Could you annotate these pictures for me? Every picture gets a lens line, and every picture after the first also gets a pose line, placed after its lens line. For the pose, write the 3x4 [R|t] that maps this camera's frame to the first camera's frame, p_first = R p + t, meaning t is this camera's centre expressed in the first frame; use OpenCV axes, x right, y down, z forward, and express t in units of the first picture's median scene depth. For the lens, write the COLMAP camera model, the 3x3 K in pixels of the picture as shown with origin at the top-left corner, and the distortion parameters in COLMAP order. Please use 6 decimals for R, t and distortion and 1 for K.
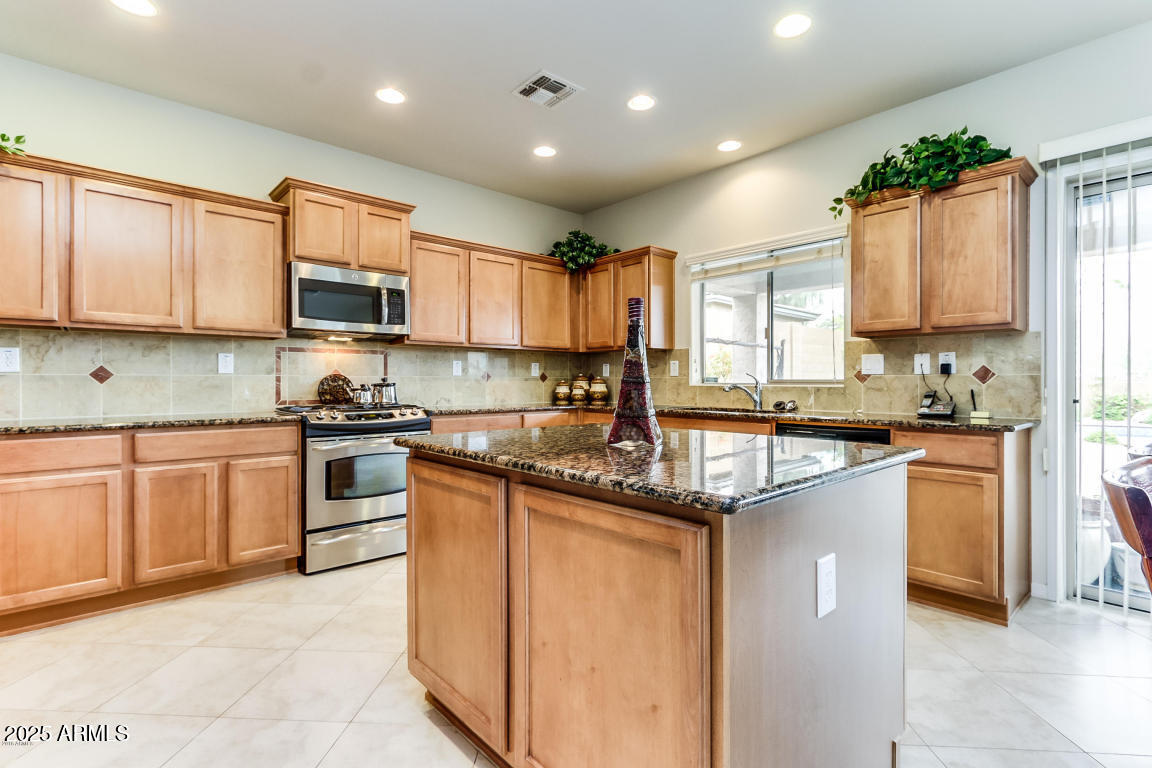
lens RADIAL K [[544.0, 0, 570.5], [0, 544.0, 381.2], [0, 0, 1]] dist [-0.010209, 0.007243]
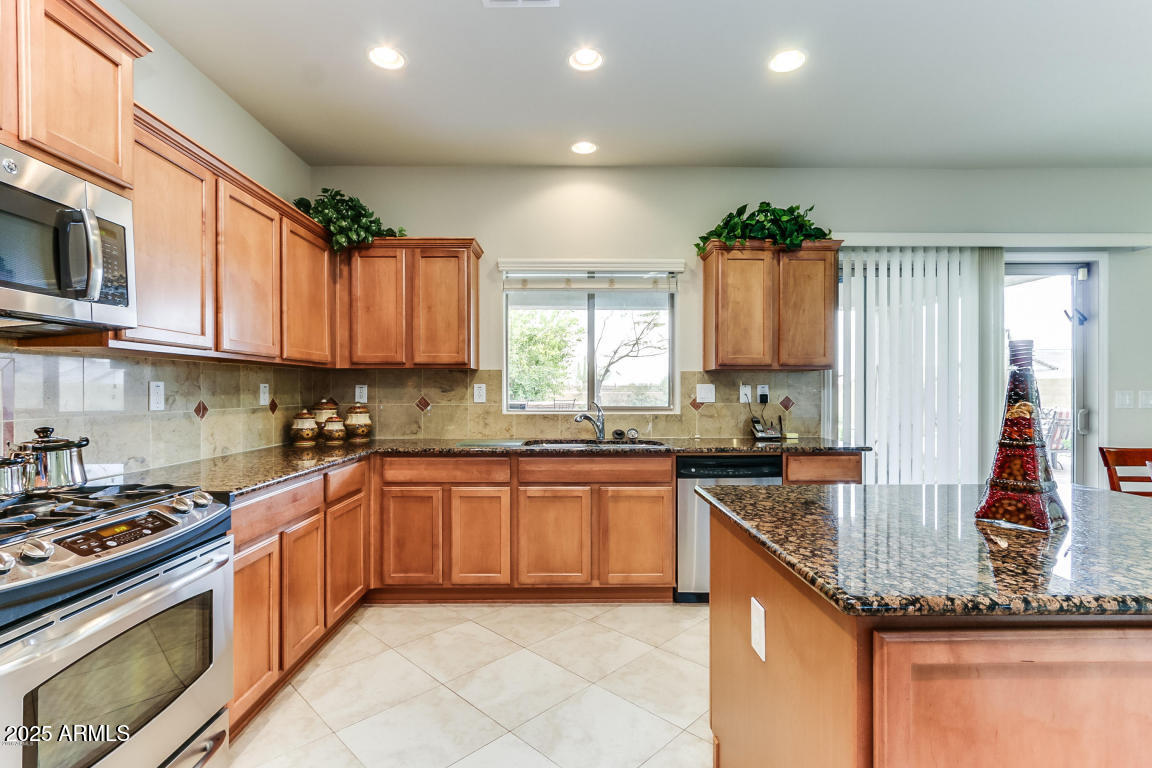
lens RADIAL K [[544.0, 0, 576.8], [0, 544.0, 388.4], [0, 0, 1]] dist [-0.010209, 0.007243]
pose [[0.648487, 0.000602, 0.761226, -0.447374], [0.000468, 0.999999, -0.001189, -0.039990], [-0.761226, 0.001127, 0.648486, 0.481744]]
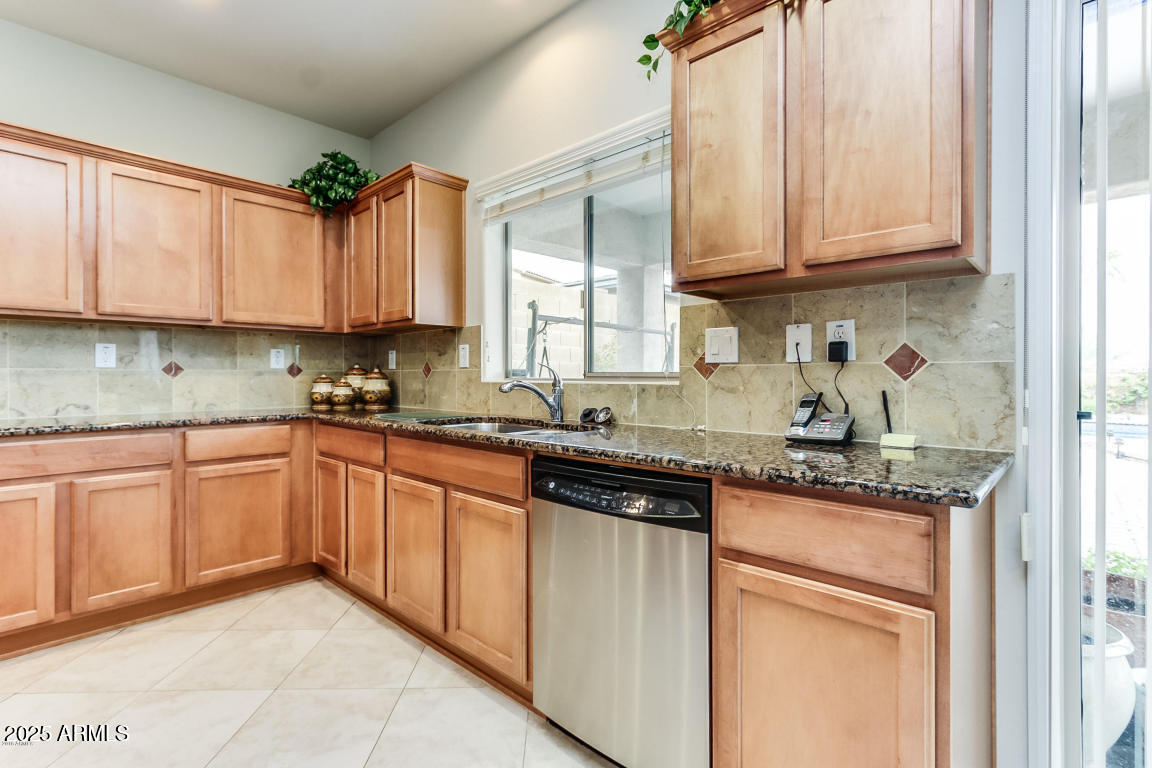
lens RADIAL K [[544.0, 0, 567.6], [0, 544.0, 375.2], [0, 0, 1]] dist [-0.010209, 0.007243]
pose [[0.996589, -0.002573, 0.082484, 0.348221], [0.002562, 0.999997, 0.000244, -0.000421], [-0.082485, -0.000032, 0.996592, 0.446575]]
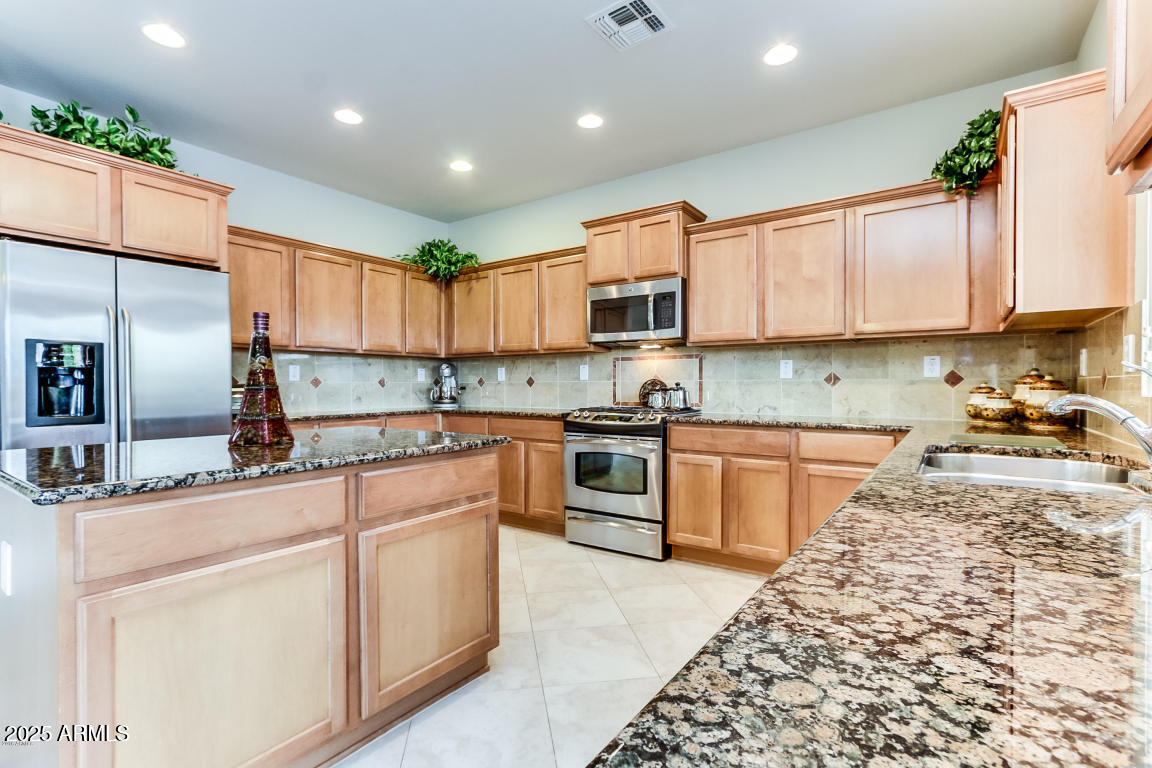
lens RADIAL K [[544.0, 0, 576.4], [0, 544.0, 388.8], [0, 0, 1]] dist [-0.010209, 0.007243]
pose [[0.221432, 0.005589, -0.975160, 0.663781], [0.003688, 0.999972, 0.006569, -0.002052], [0.975169, -0.005051, 0.221405, 0.681933]]
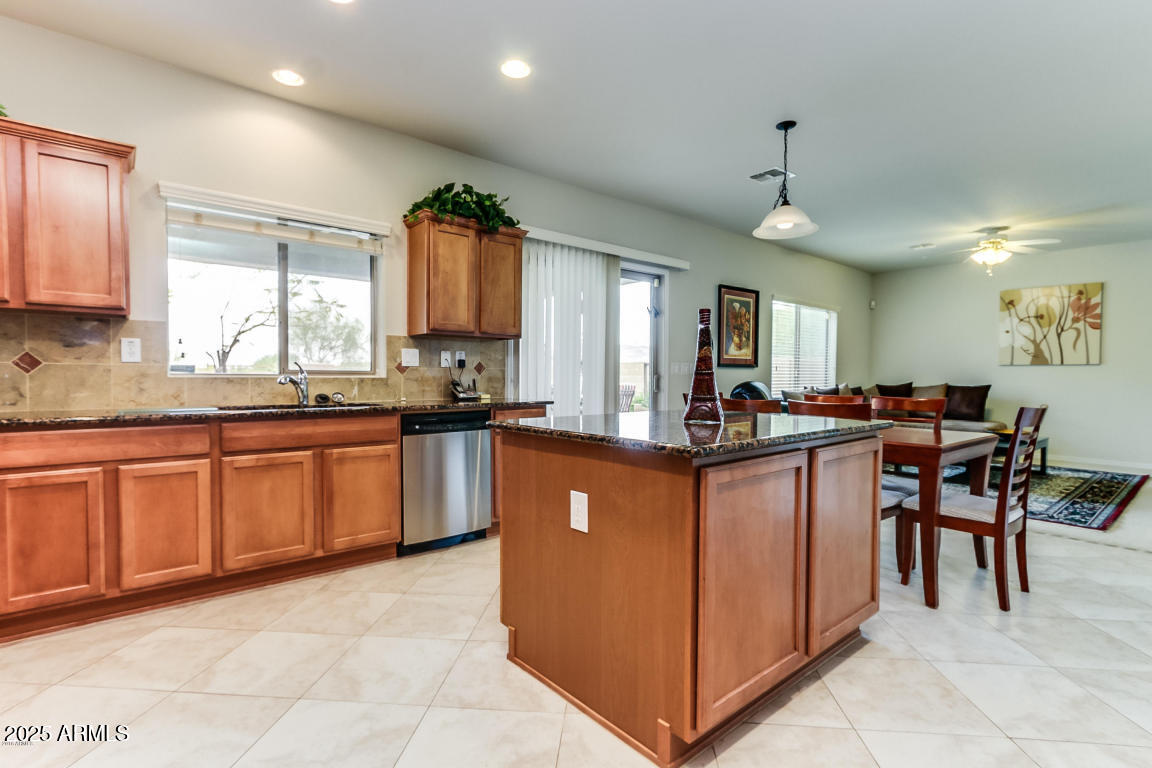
lens RADIAL K [[544.0, 0, 576.8], [0, 544.0, 389.7], [0, 0, 1]] dist [-0.010209, 0.007243]
pose [[0.013598, -0.027576, 0.999527, -0.577857], [-0.005541, 0.999602, 0.027653, 0.002484], [-0.999892, -0.005914, 0.013440, 0.631214]]
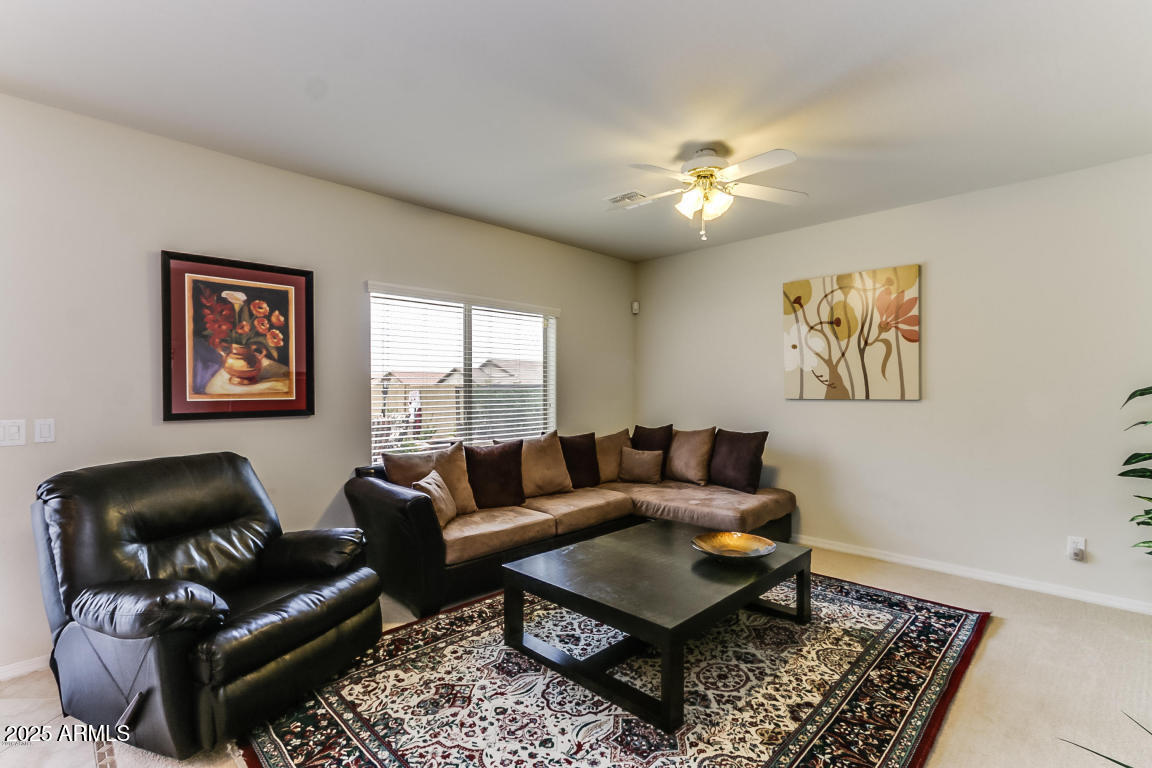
lens RADIAL K [[522.5, 0, 573.7], [0, 522.5, 393.1], [0, 0, 1]] dist [-0.002631, 0.003222]
pose [[-0.075955, -0.005563, 0.997096, 0.361699], [0.005239, 0.999968, 0.005978, -0.073432], [-0.997097, 0.005678, -0.075923, -0.426051]]
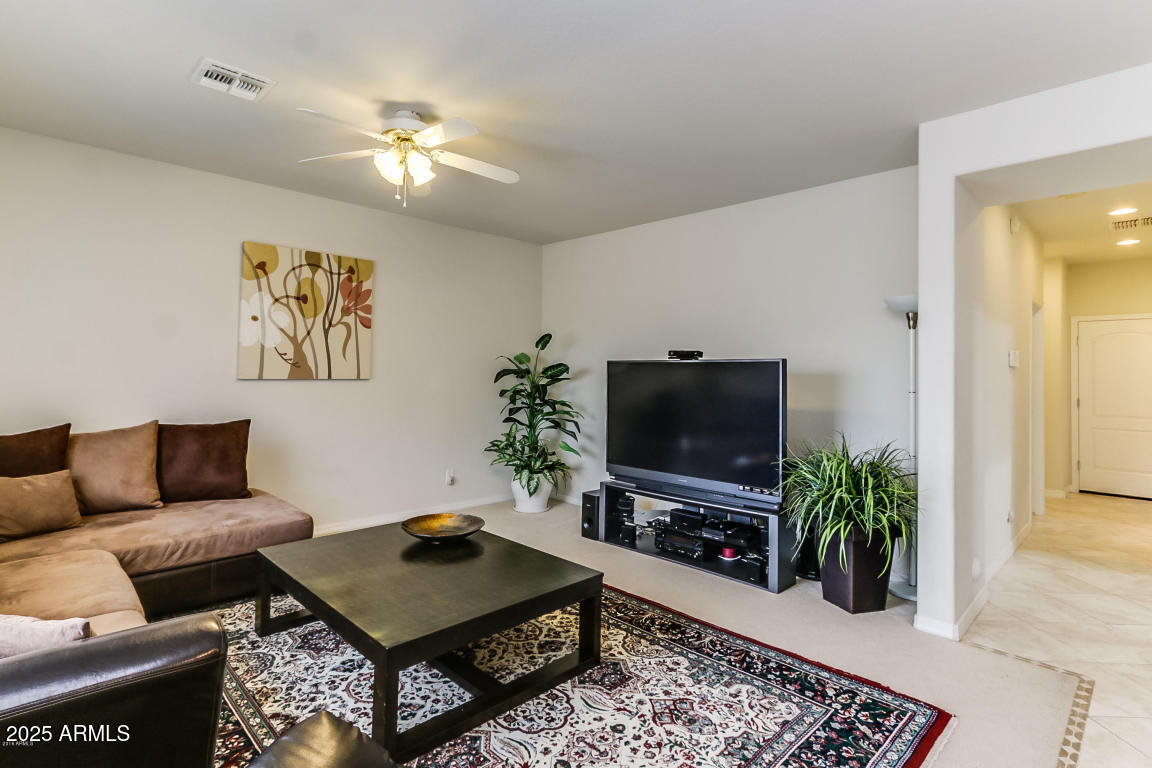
lens RADIAL K [[568.6, 0, 565.5], [0, 568.6, 355.8], [0, 0, 1]] dist [-0.000712, 0.003455]
pose [[-0.998474, -0.014091, -0.053390, 1.044765], [-0.012611, 0.999529, -0.027962, -0.072300], [0.053759, -0.027246, -0.998182, 0.200759]]
